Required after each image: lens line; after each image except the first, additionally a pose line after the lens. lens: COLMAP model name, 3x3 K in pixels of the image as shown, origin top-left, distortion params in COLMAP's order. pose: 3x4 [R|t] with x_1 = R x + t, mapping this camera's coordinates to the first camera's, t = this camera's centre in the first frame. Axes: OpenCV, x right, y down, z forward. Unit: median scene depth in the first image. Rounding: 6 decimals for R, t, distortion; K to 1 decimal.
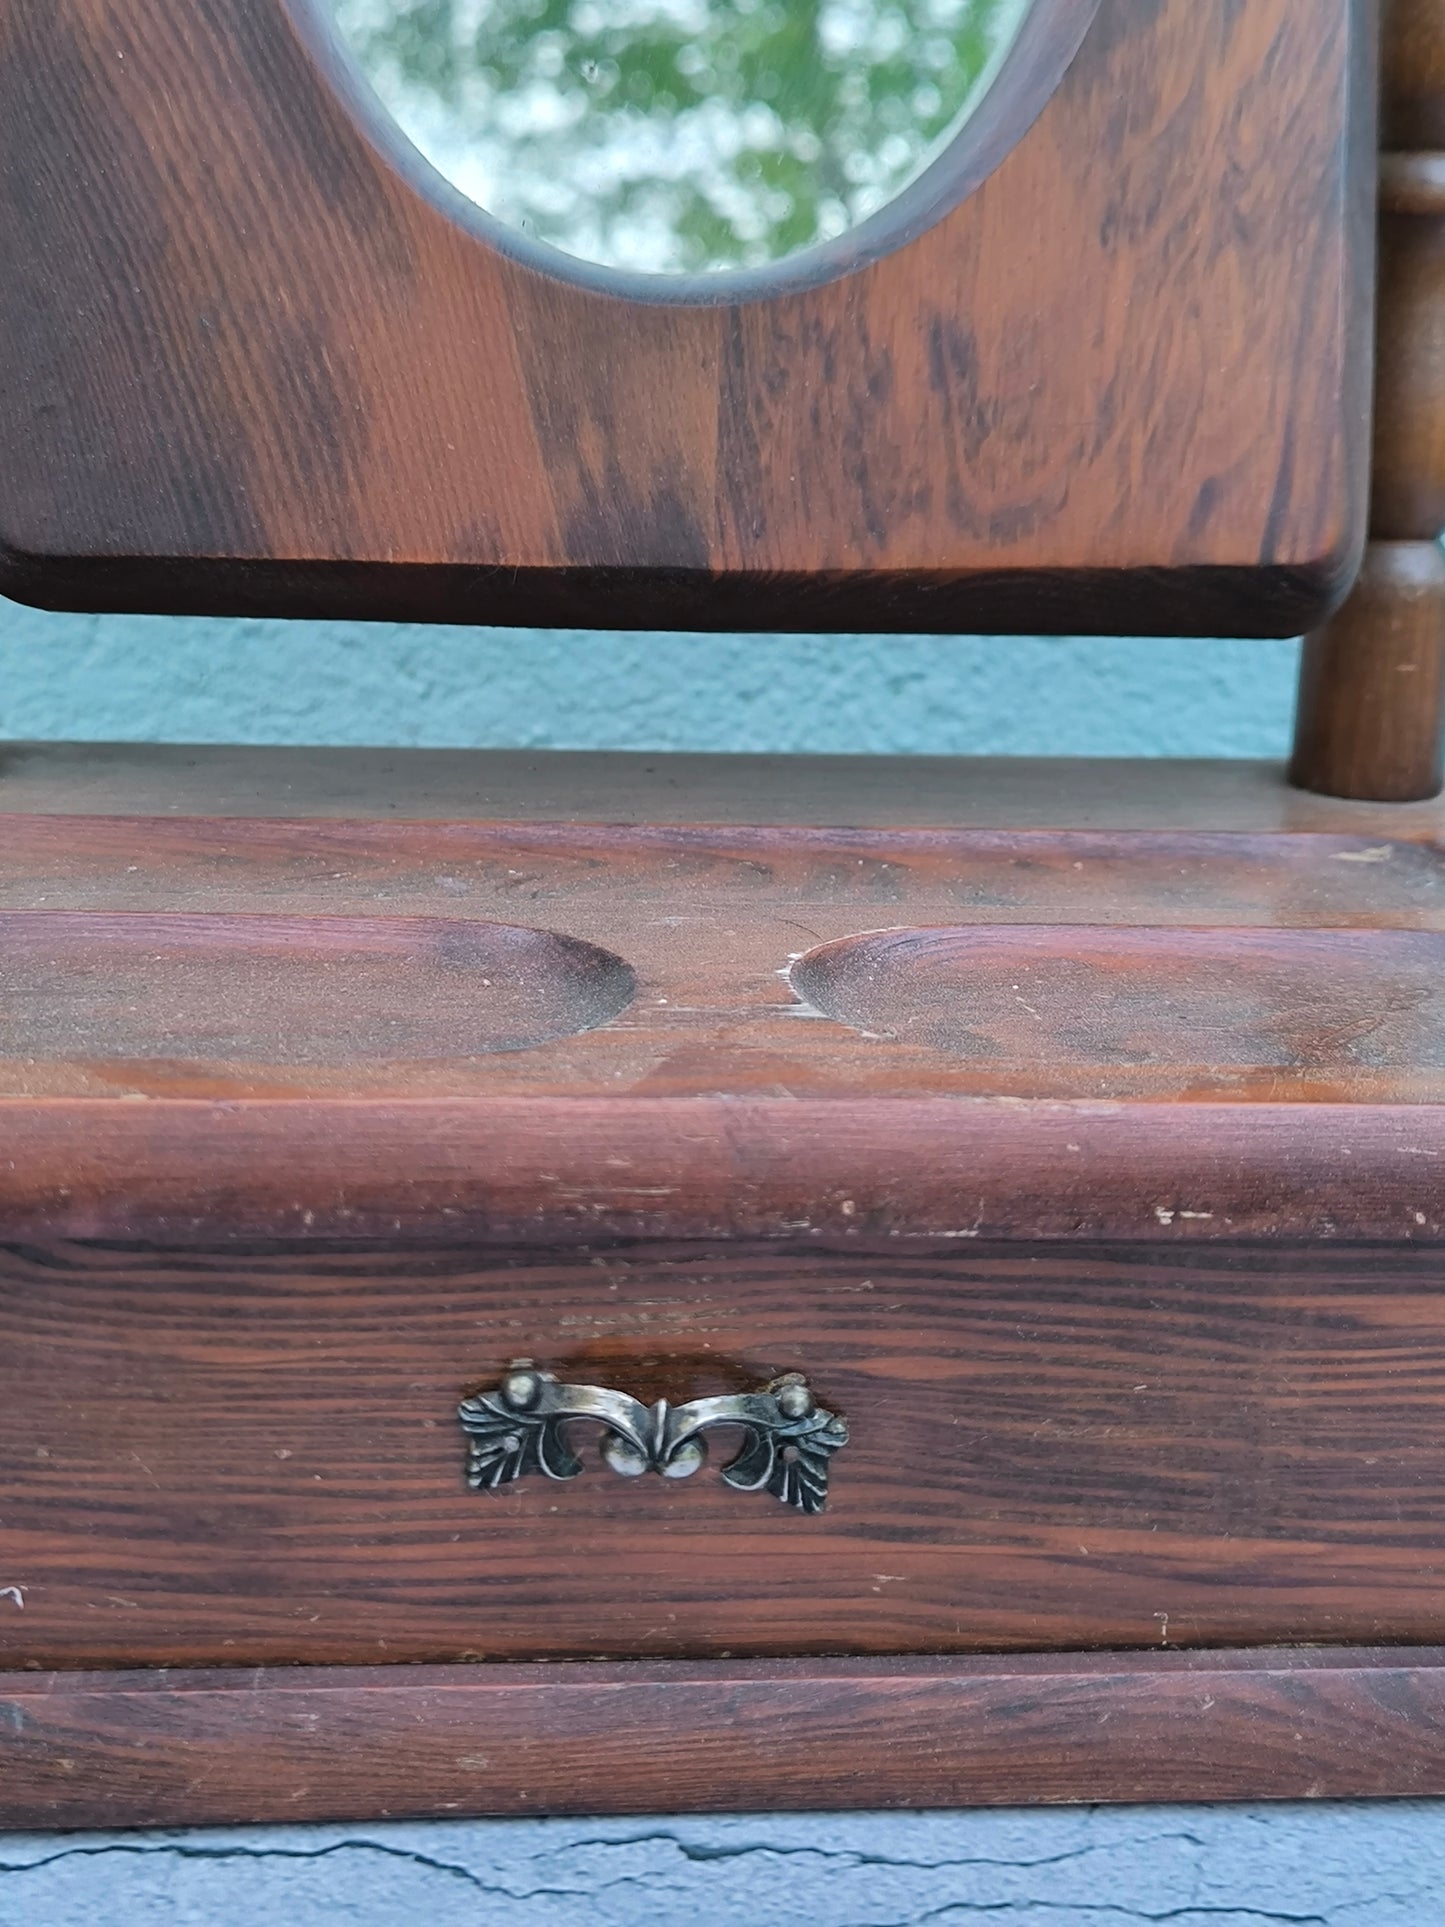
lens RADIAL K [[2606.9, 0, 727.6], [0, 2606.9, 1010.1], [0, 0, 1]] dist [0.031699, -0.085138]
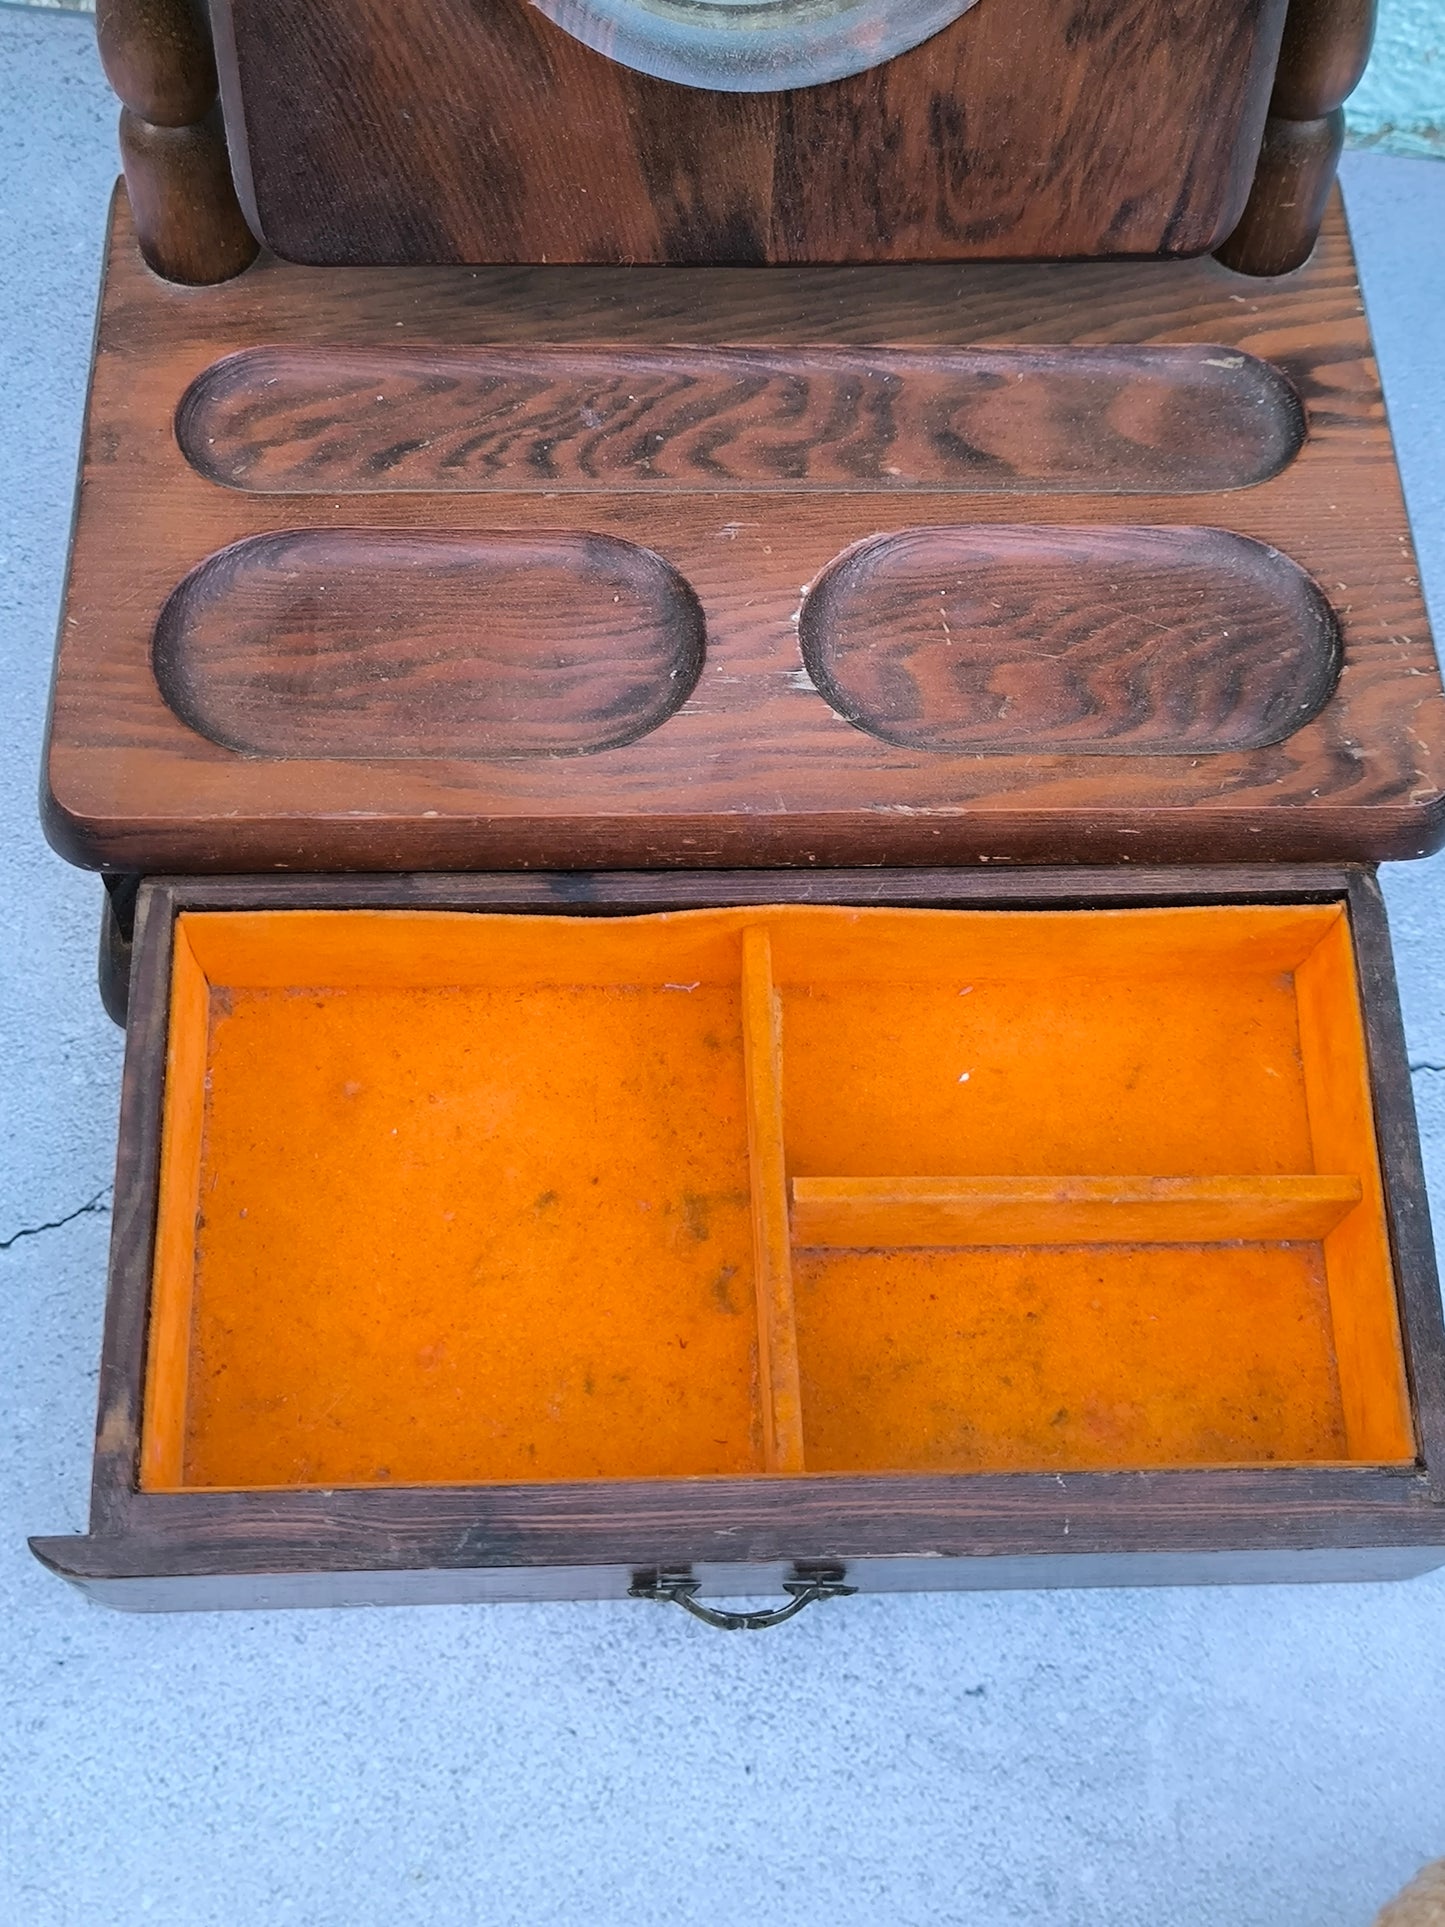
lens RADIAL K [[2598.8, 0, 722.5], [0, 2598.8, 963.5], [0, 0, 1]] dist [0.046558, -0.019788]
pose [[0.997997, 0.051621, -0.036570, 0.041523], [-0.010455, 0.704710, 0.709418, -0.911259], [0.062392, -0.707615, 0.703838, -0.281164]]
